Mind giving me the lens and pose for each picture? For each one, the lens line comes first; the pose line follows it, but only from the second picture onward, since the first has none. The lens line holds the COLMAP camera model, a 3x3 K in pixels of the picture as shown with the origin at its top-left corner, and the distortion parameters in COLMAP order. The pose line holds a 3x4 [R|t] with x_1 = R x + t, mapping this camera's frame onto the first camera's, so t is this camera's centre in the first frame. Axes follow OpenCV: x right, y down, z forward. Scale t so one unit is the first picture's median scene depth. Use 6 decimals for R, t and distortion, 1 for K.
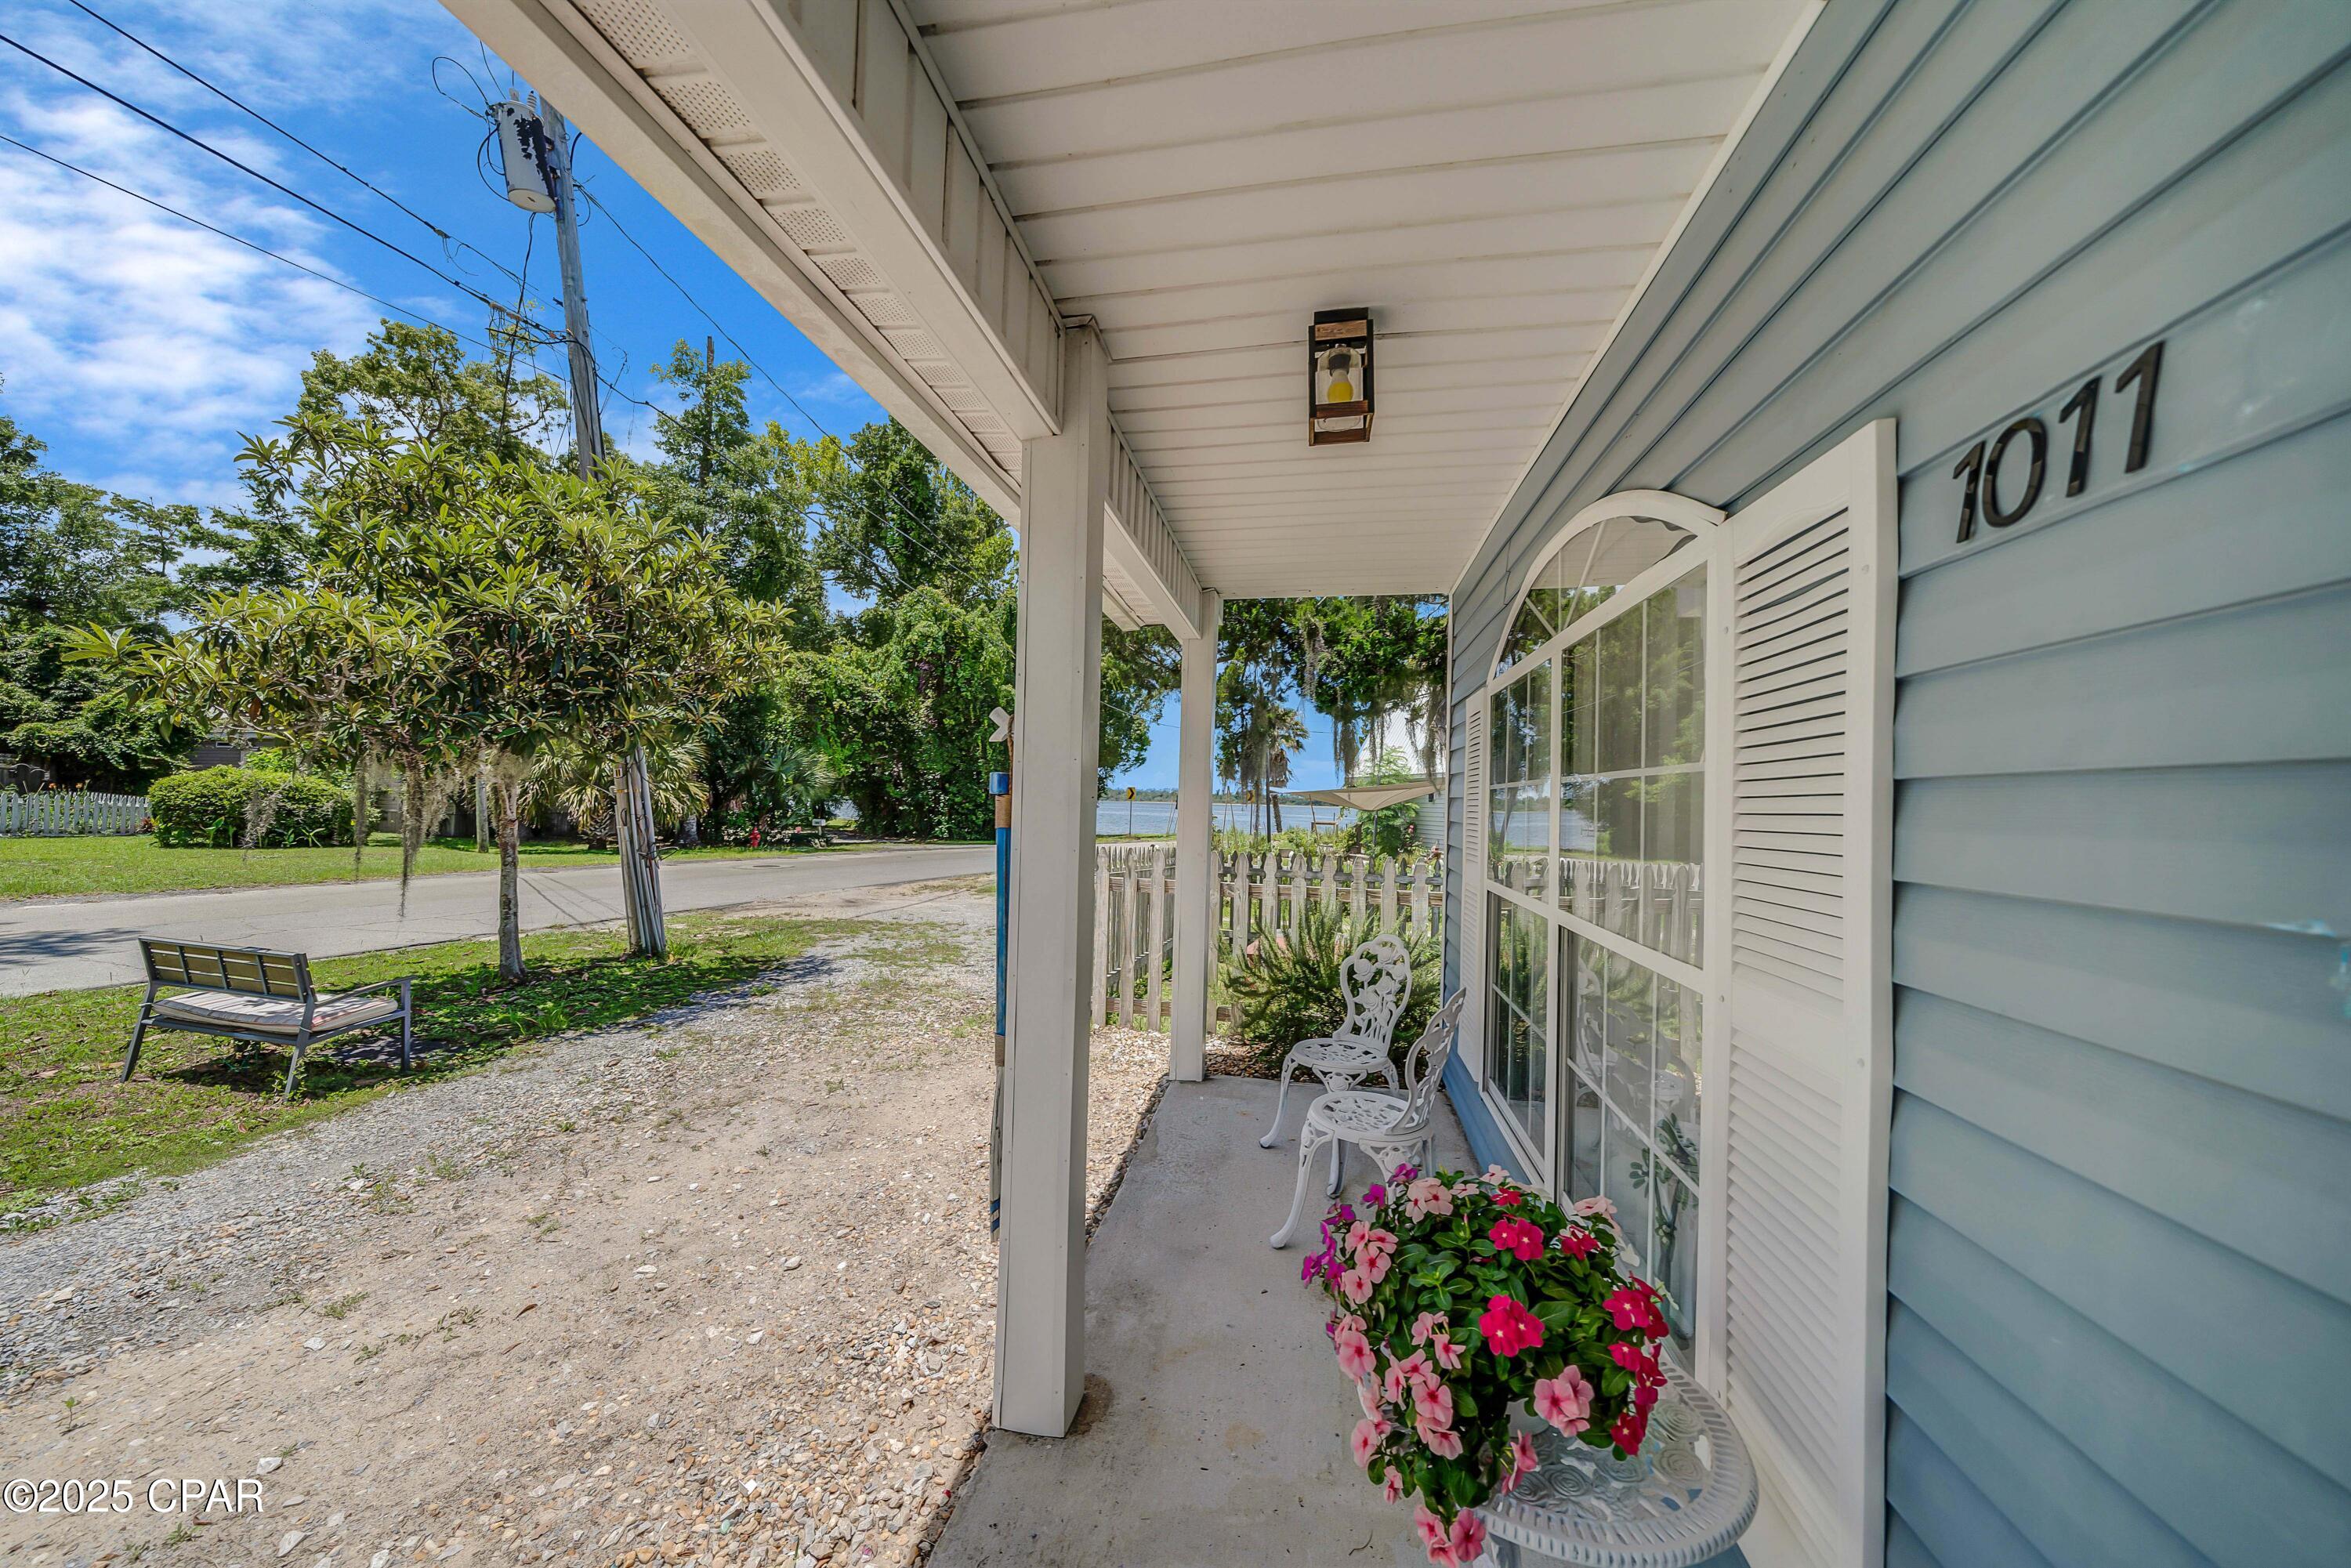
lens RADIAL K [[816.5, 0, 1166.2], [0, 816.5, 783.9], [0, 0, 1]] dist [-0.004731, 0.000169]
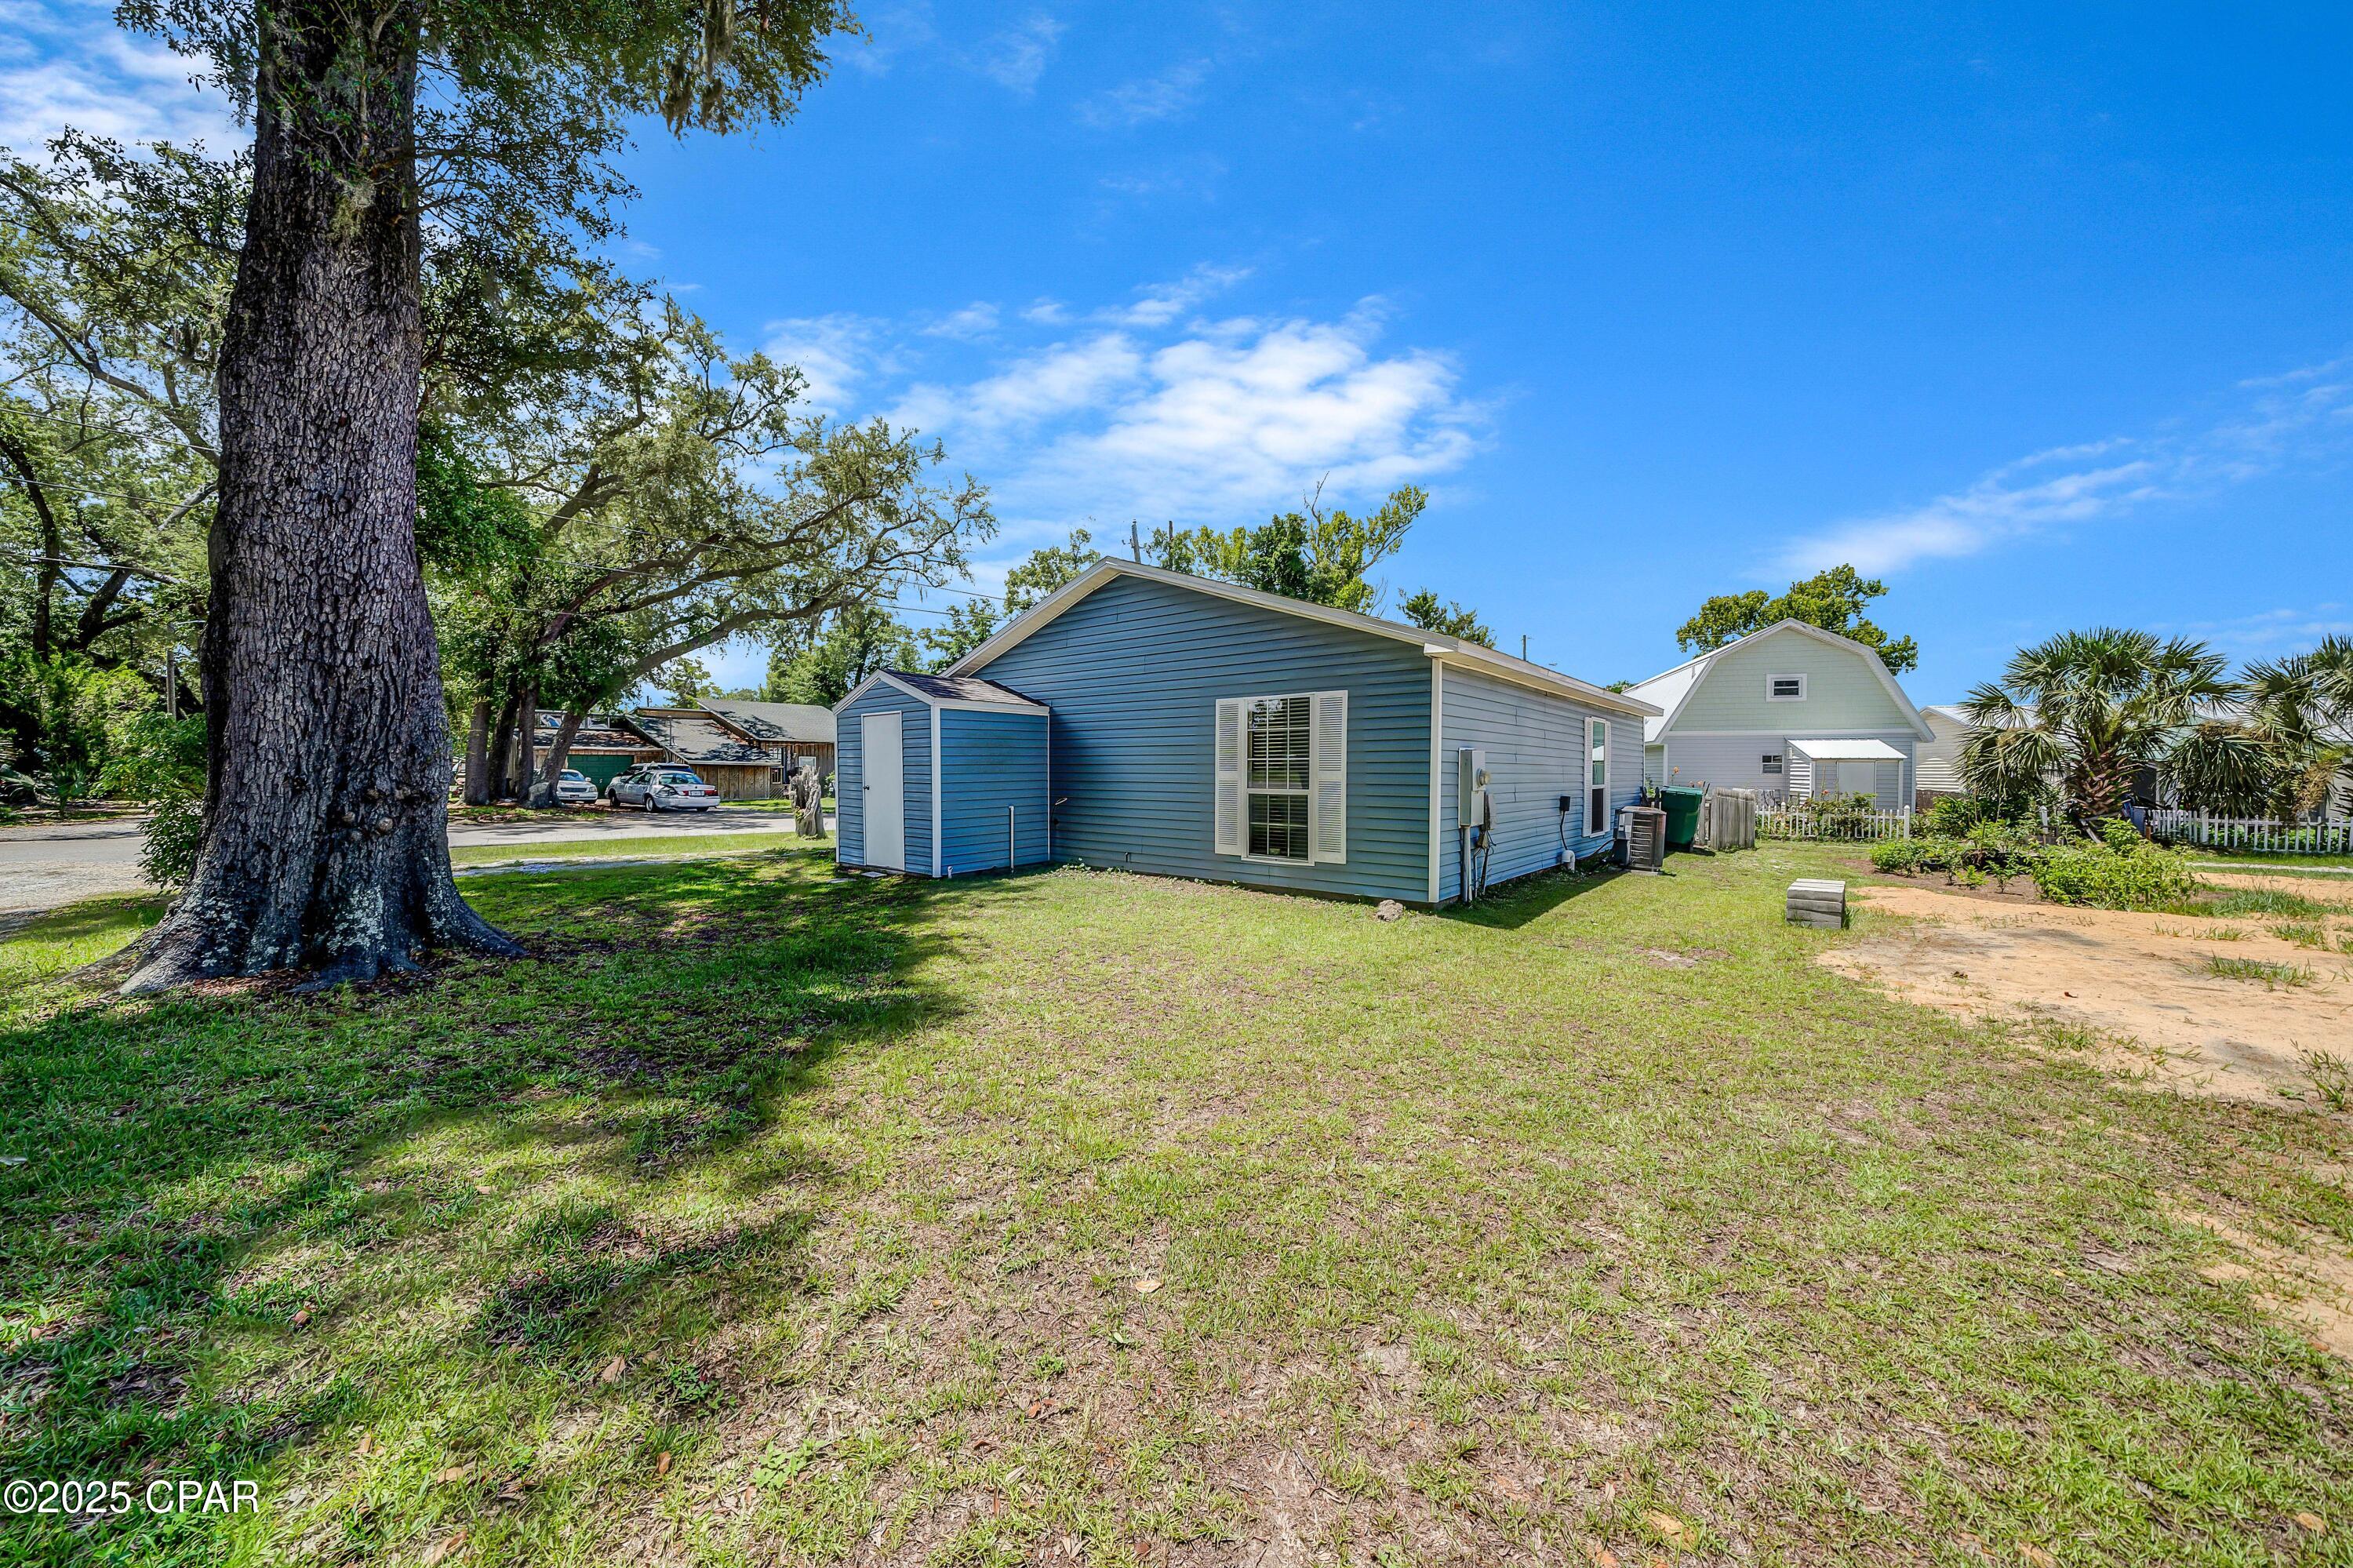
lens RADIAL K [[817.2, 0, 1167.2], [0, 817.2, 783.9], [0, 0, 1]] dist [-0.004731, 0.000169]
pose [[0.874009, -0.019141, -0.485532, 0.307057], [0.033208, 0.999241, 0.020387, -0.001696], [0.484773, -0.033942, 0.873981, -0.617335]]
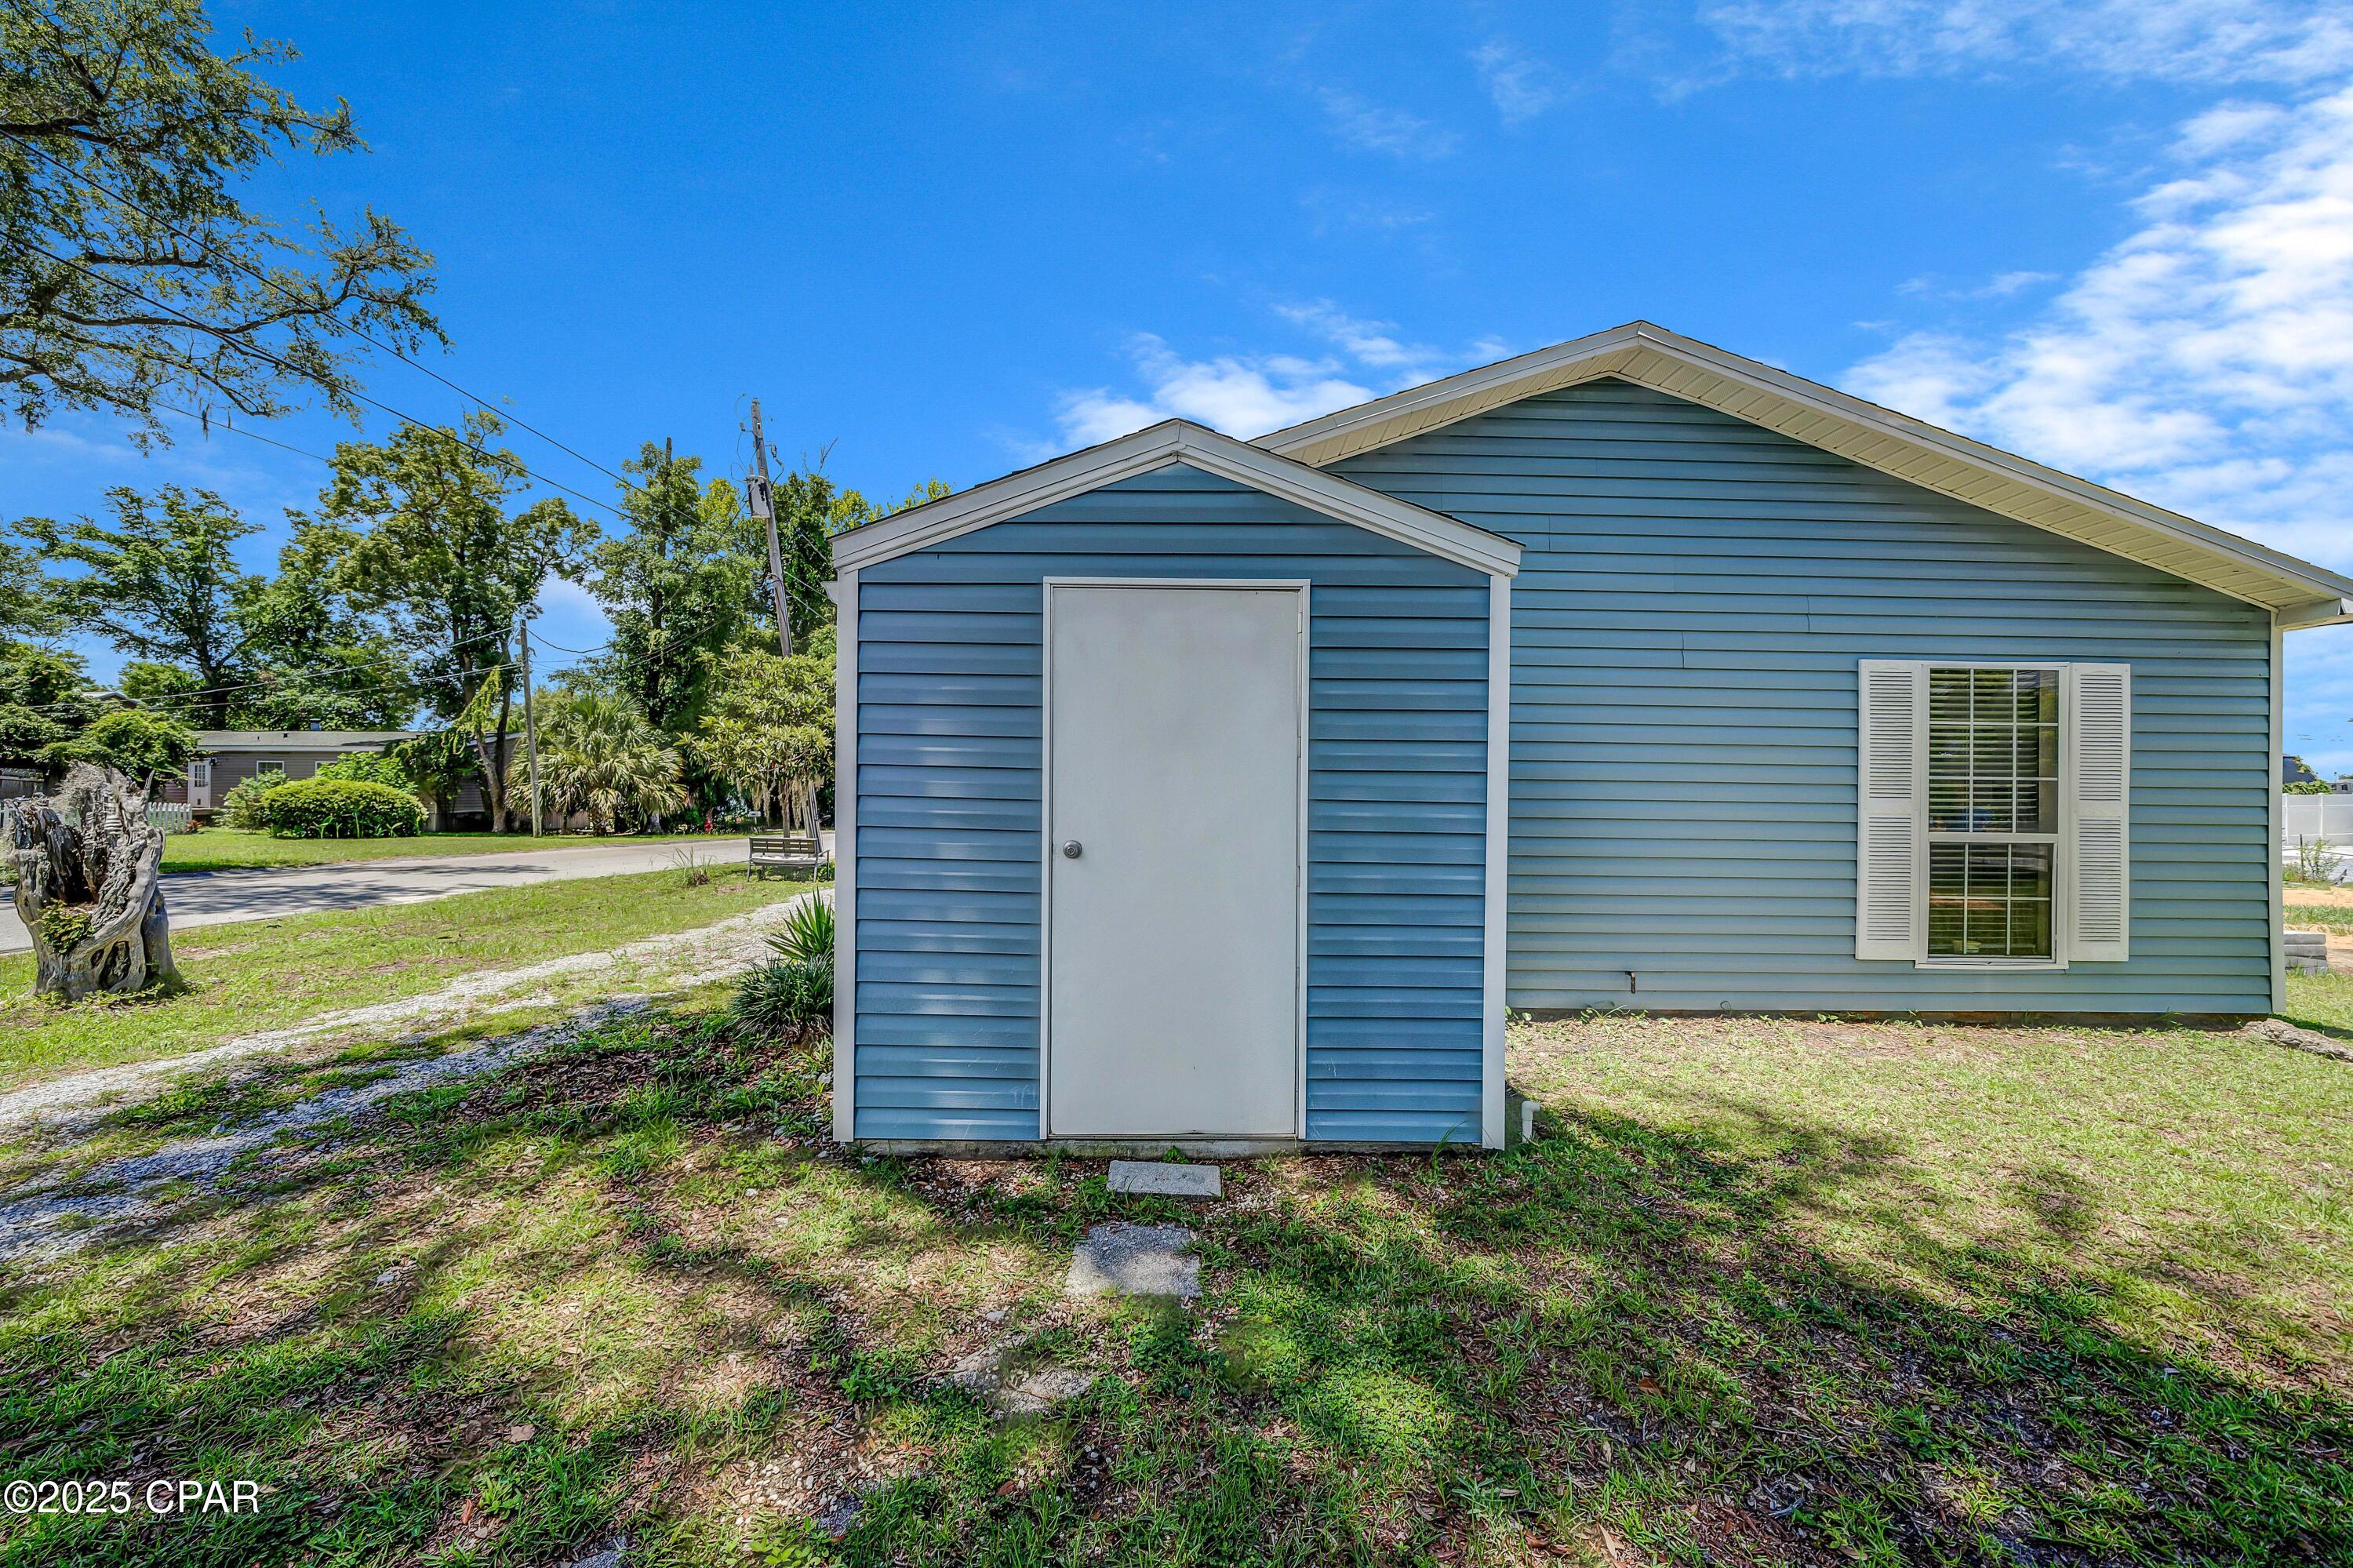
lens RADIAL K [[817.2, 0, 1167.2], [0, 817.2, 783.9], [0, 0, 1]] dist [-0.004731, 0.000169]
pose [[0.978920, -0.015635, 0.203647, -0.062000], [0.013420, 0.999835, 0.012252, -0.007483], [-0.203805, -0.009261, 0.978968, -0.429670]]
